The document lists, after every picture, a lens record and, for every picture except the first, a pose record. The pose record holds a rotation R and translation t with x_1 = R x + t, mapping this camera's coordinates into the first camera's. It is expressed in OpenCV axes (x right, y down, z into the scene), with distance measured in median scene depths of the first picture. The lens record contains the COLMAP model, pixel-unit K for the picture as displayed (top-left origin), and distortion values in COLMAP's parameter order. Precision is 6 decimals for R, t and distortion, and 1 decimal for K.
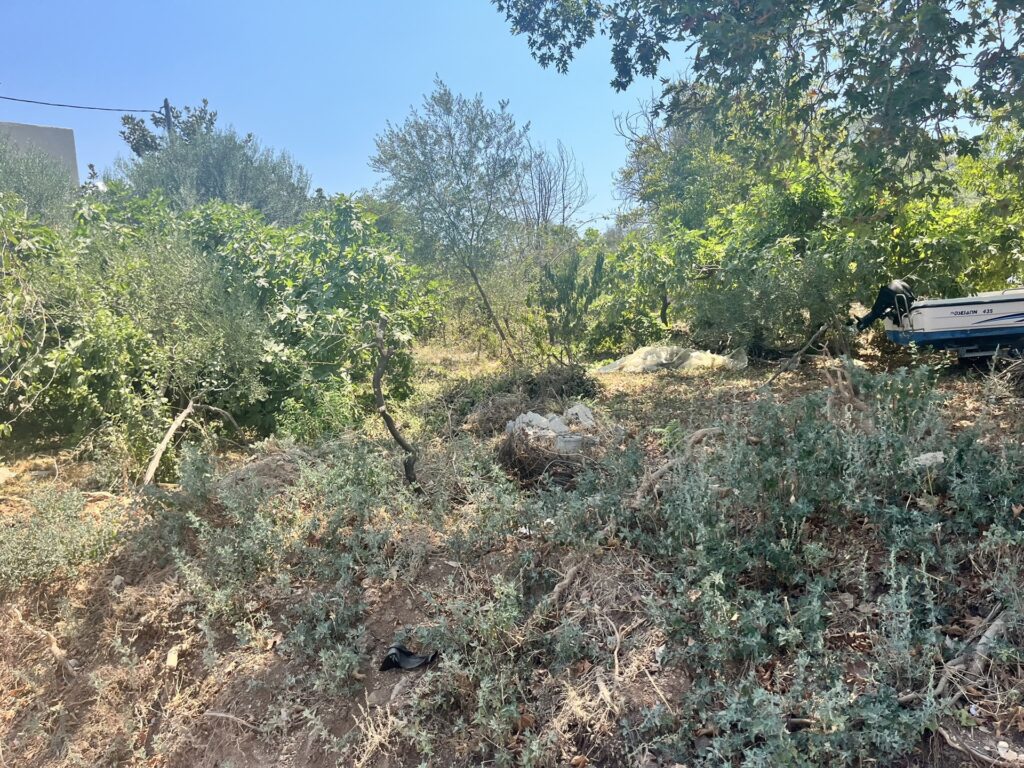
lens RADIAL K [[783.9, 0, 519.3], [0, 783.9, 390.1], [0, 0, 1]] dist [0.071439, -0.088501]
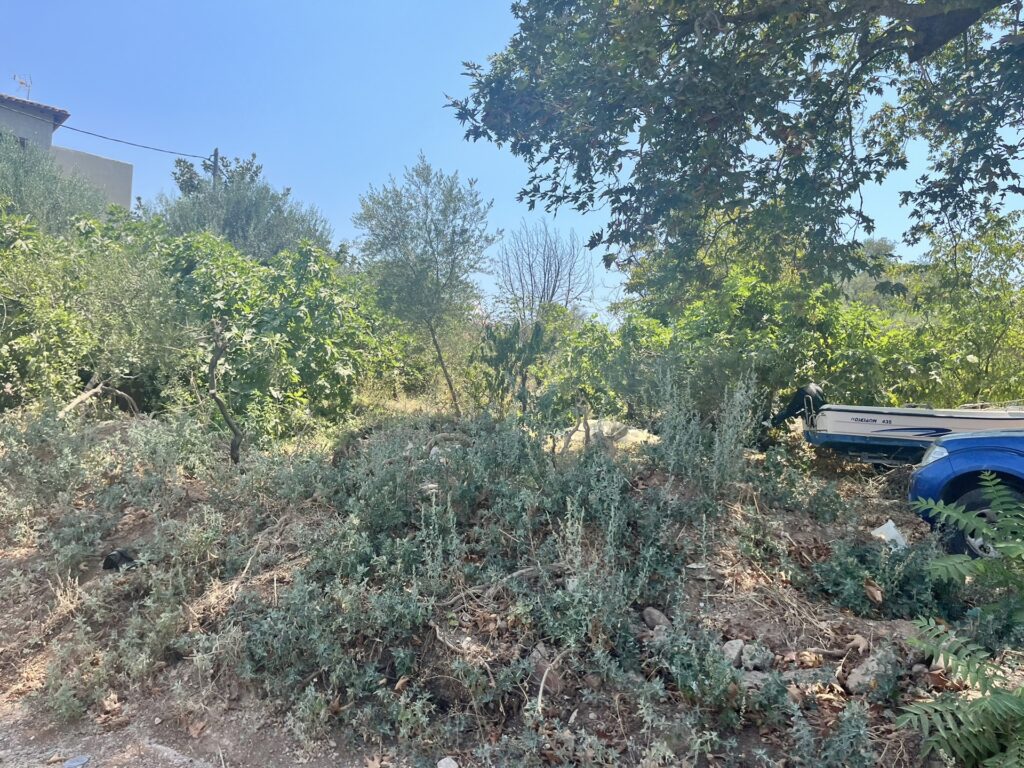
lens RADIAL K [[783.9, 0, 518.6], [0, 783.9, 383.0], [0, 0, 1]] dist [0.071439, -0.088501]
pose [[0.989465, 0.132920, -0.057362, 0.144687], [-0.138534, 0.984385, -0.108606, 0.030854], [0.042030, 0.115409, 0.992428, -0.074341]]
